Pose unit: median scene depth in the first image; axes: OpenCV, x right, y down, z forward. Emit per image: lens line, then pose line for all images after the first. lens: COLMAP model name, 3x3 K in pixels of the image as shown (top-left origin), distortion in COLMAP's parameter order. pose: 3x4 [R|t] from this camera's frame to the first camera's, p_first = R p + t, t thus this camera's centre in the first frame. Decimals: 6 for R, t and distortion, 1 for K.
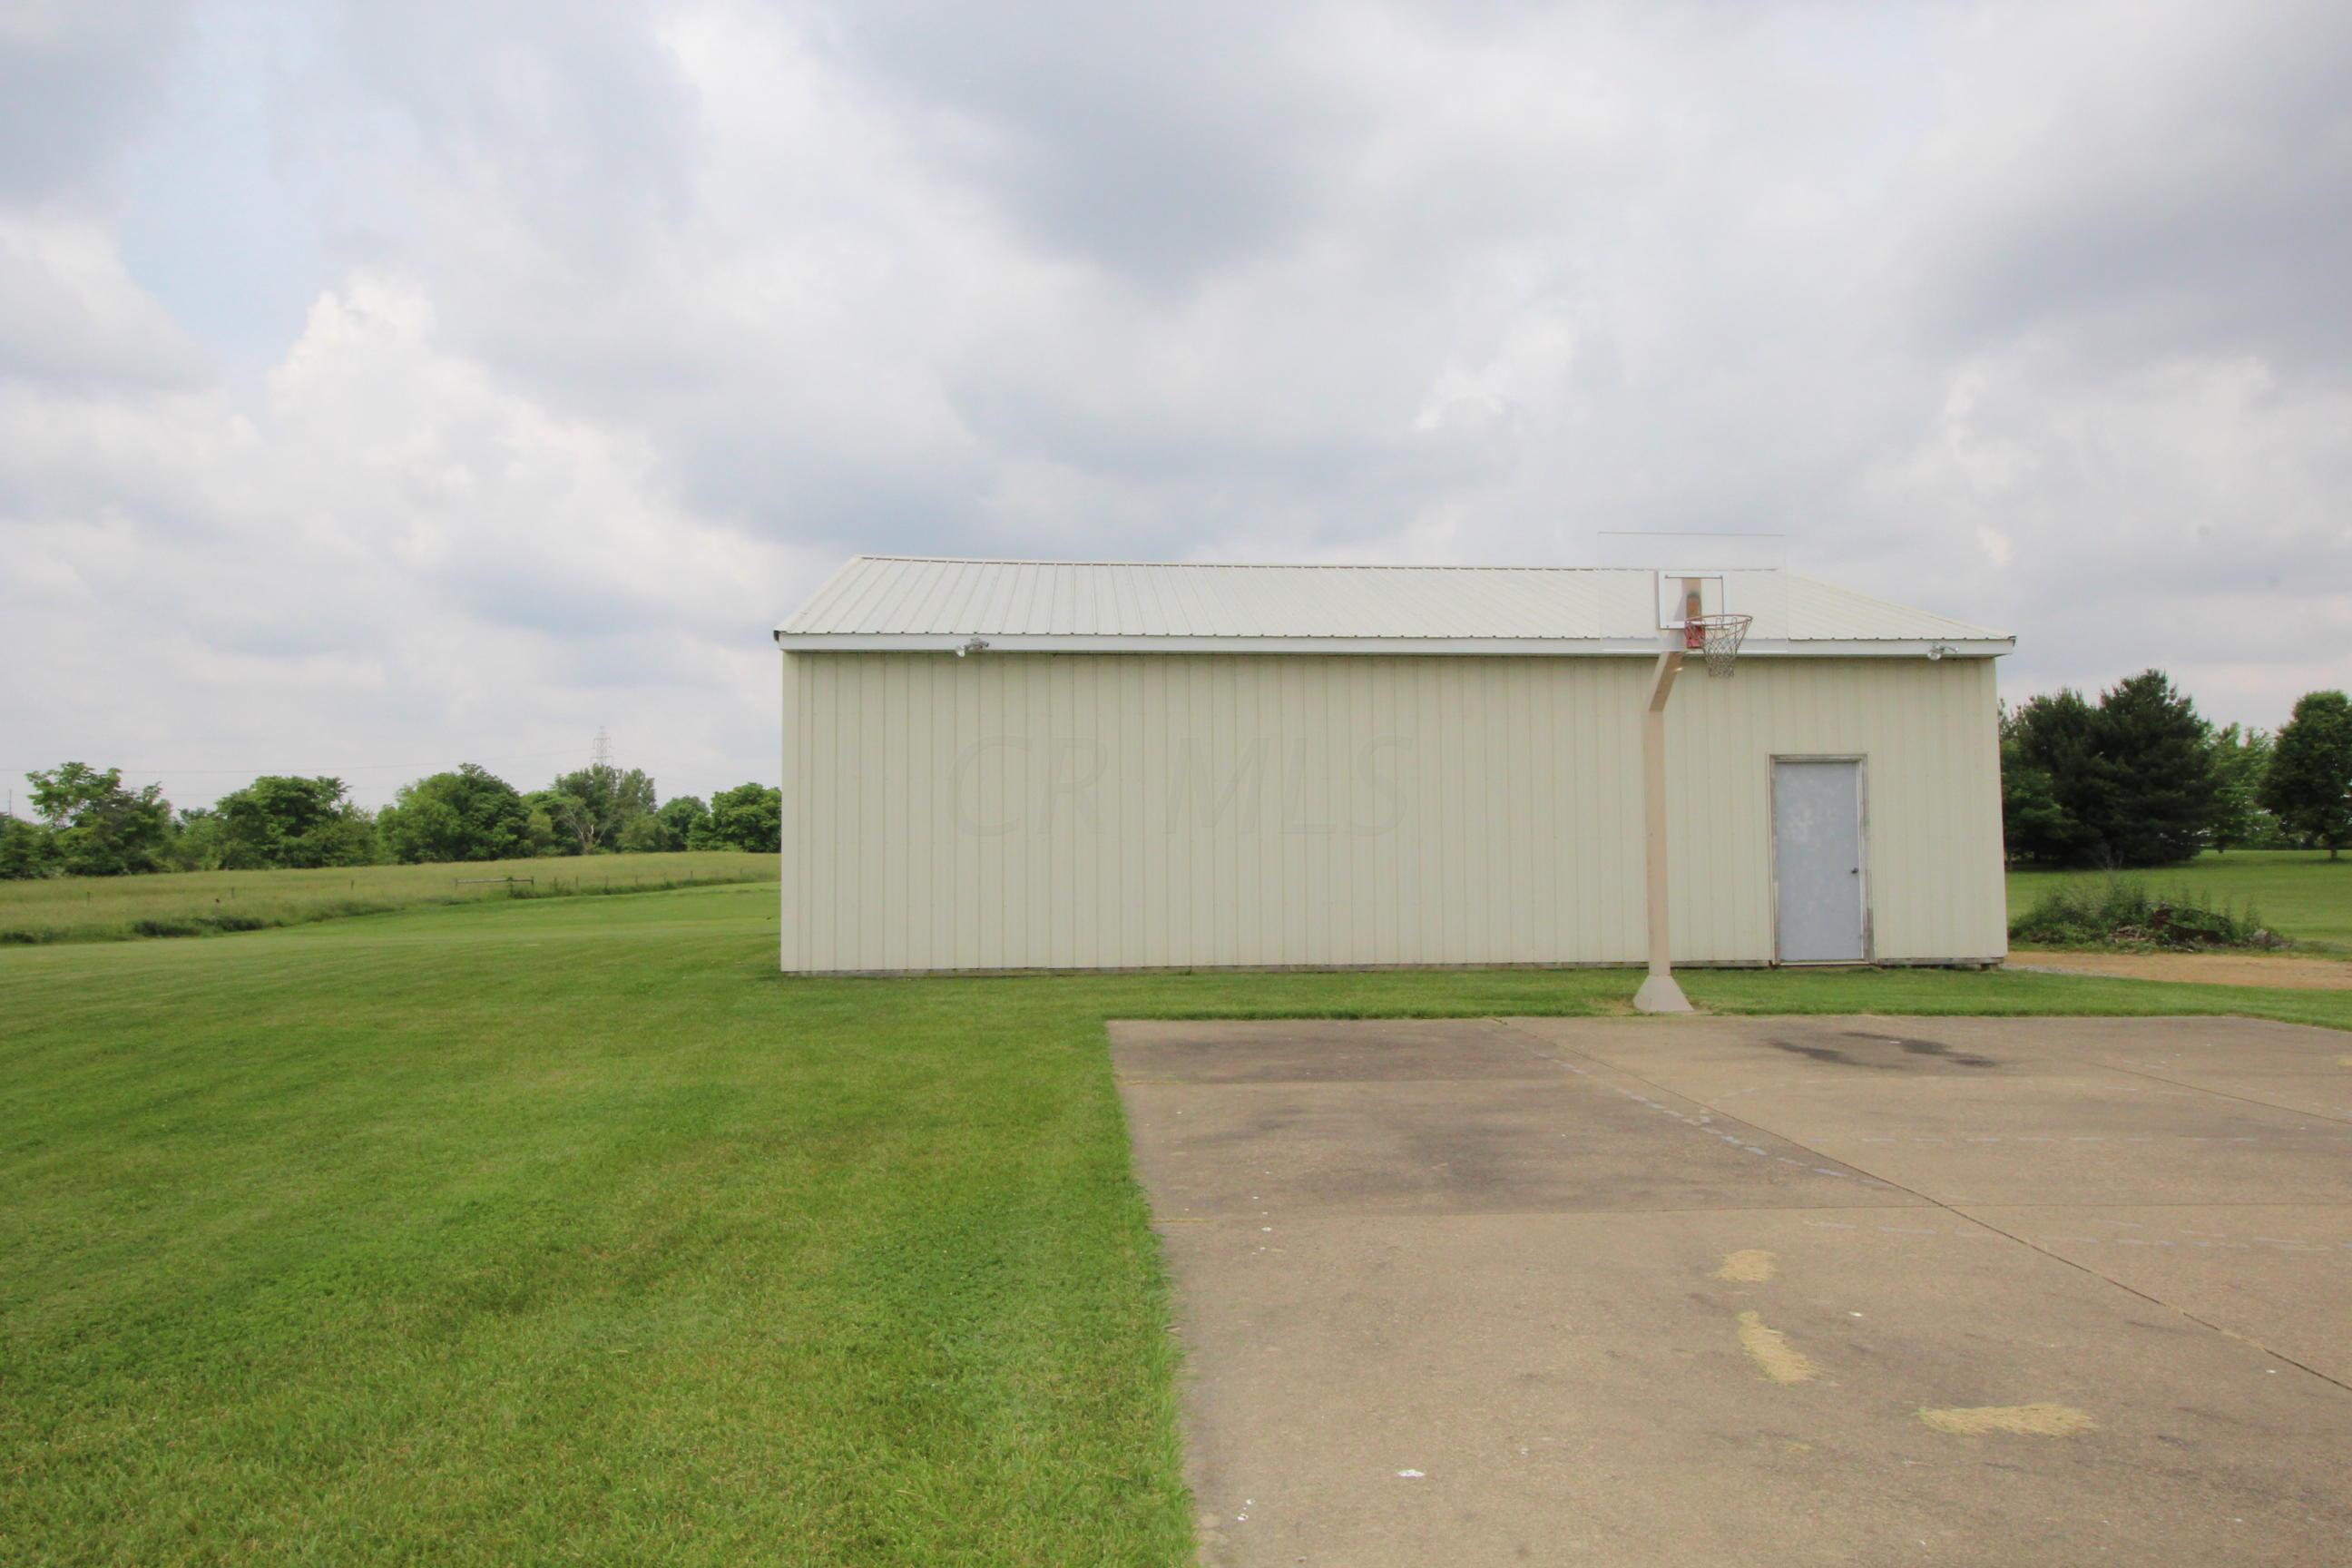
lens RADIAL K [[1488.4, 0, 1176.0], [0, 1488.4, 784.0], [0, 0, 1]] dist [0.002870, 0.001385]
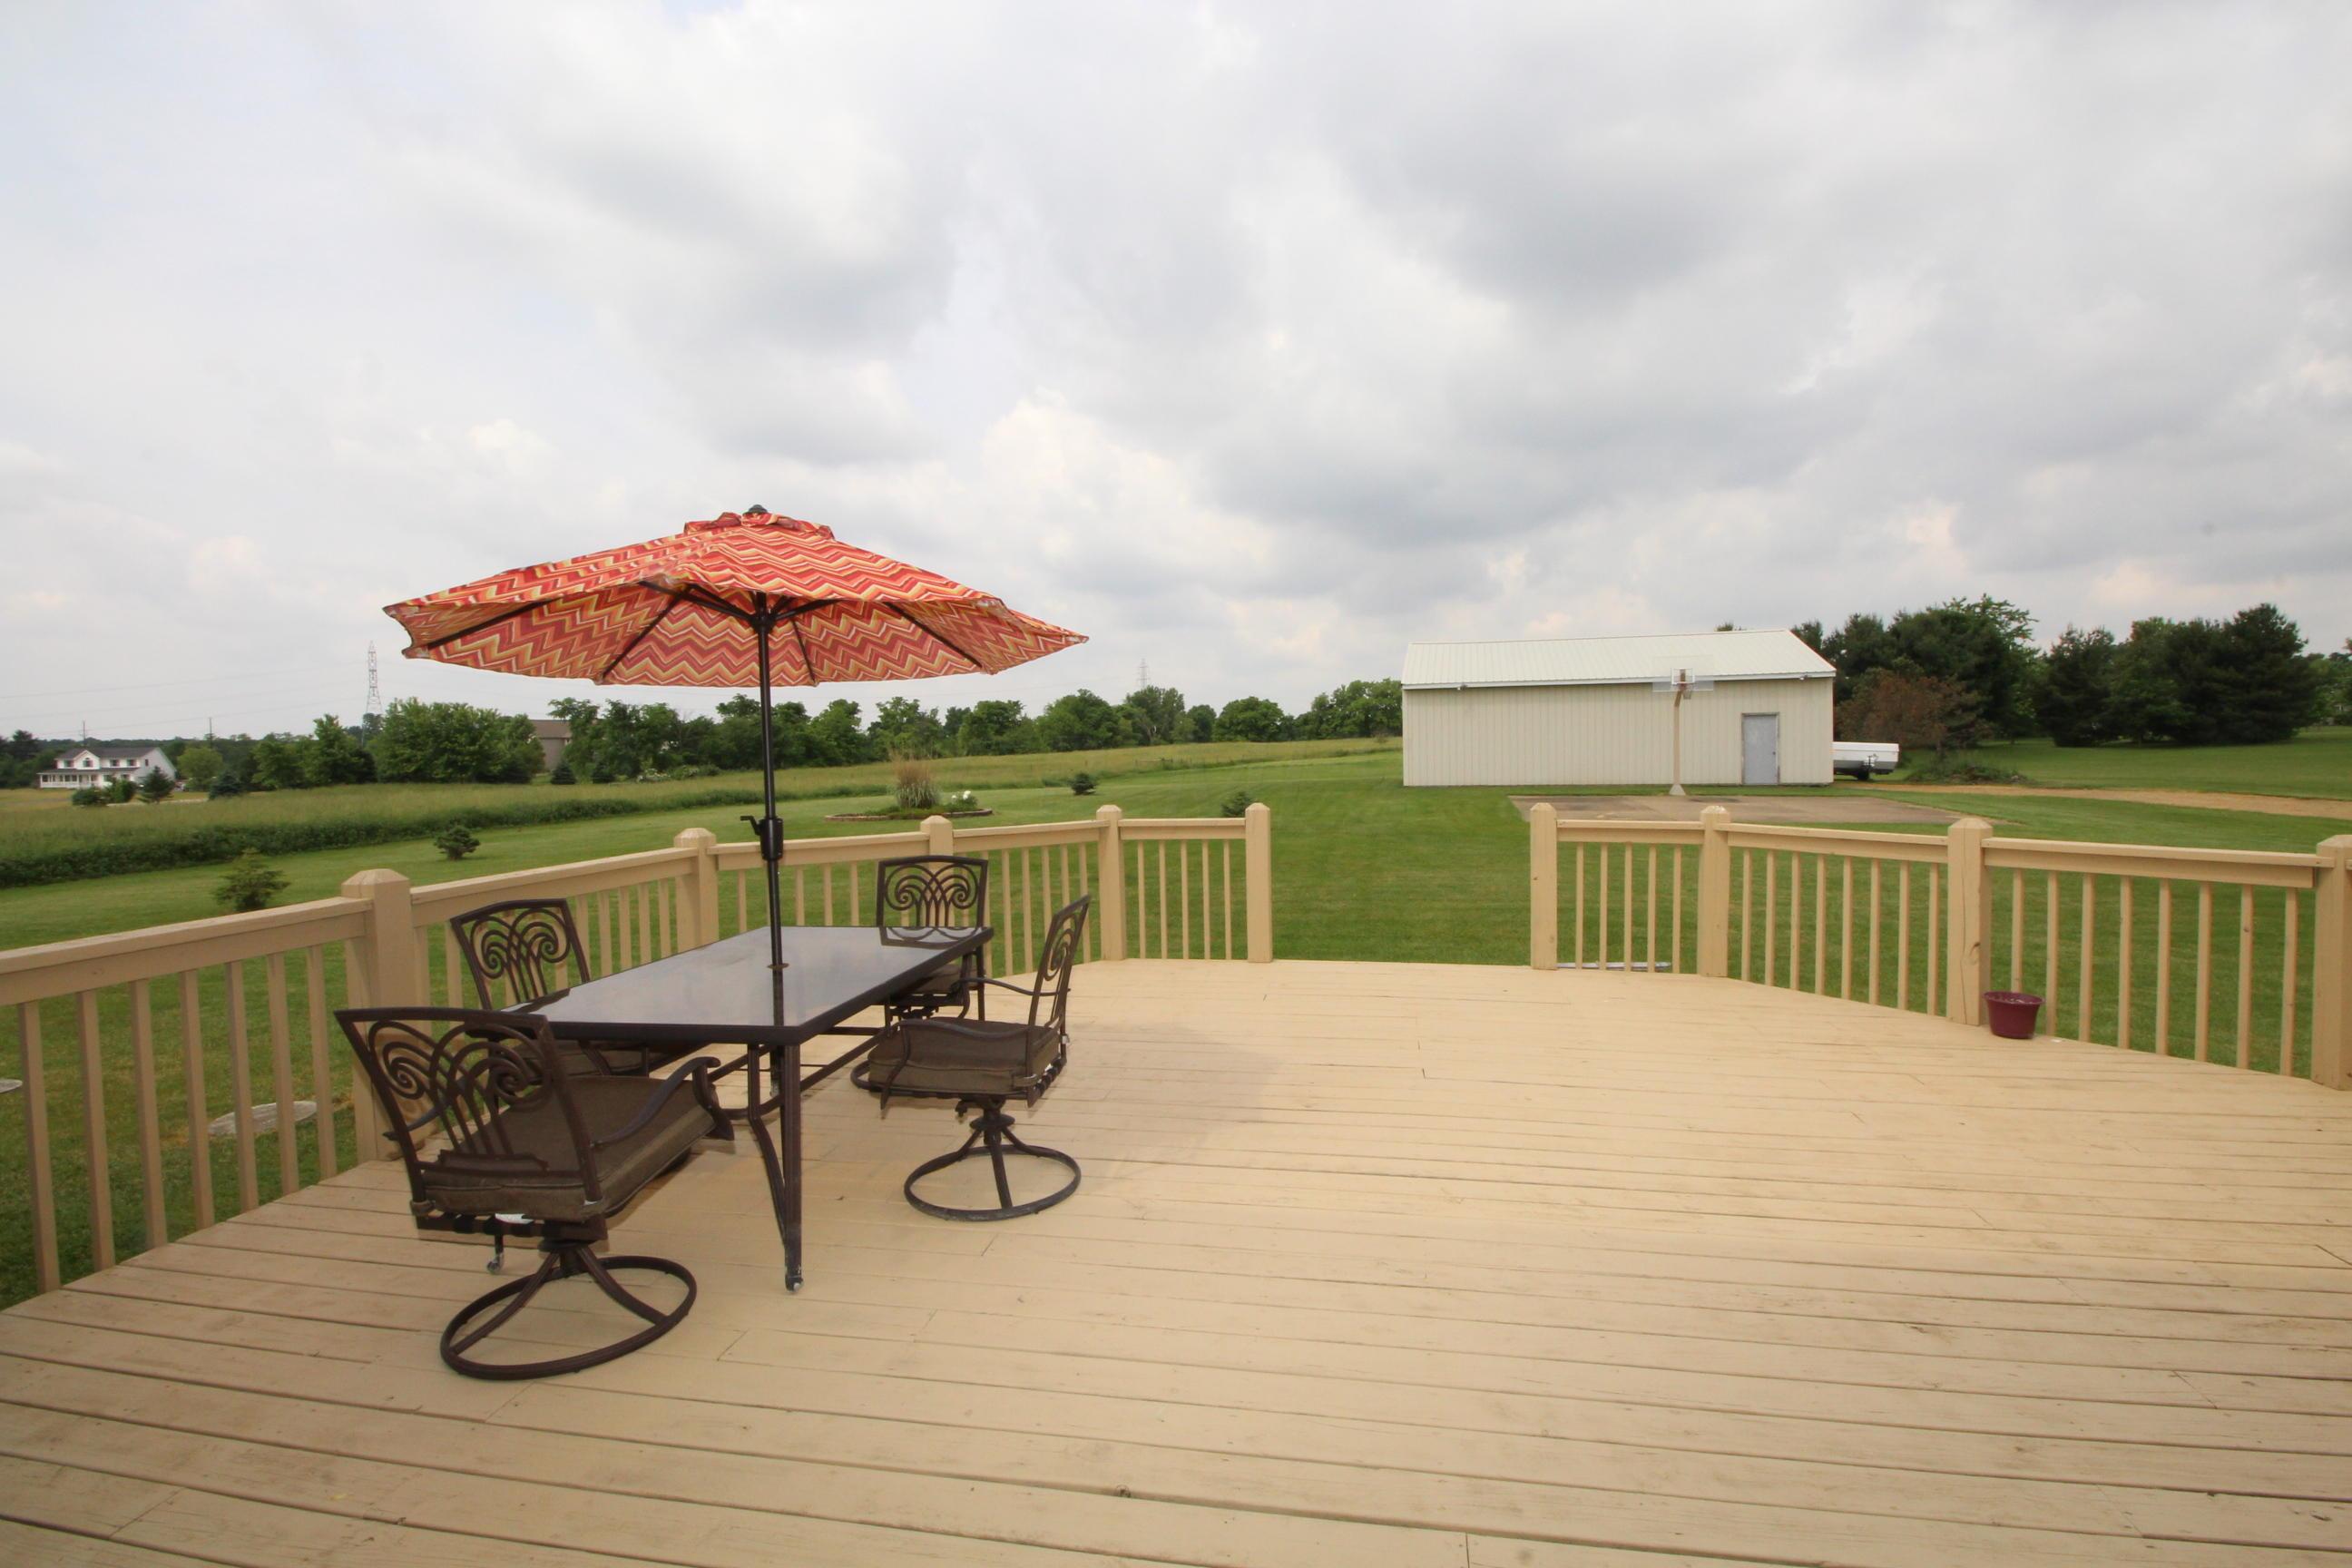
lens RADIAL K [[1091.5, 0, 1194.8], [0, 1091.5, 775.9], [0, 0, 1]] dist [-0.010633, -0.006194]
pose [[0.952059, -0.001617, -0.305910, 0.003542], [0.025922, 0.996816, 0.075406, -0.009140], [0.304814, -0.079721, 0.949070, -0.144932]]
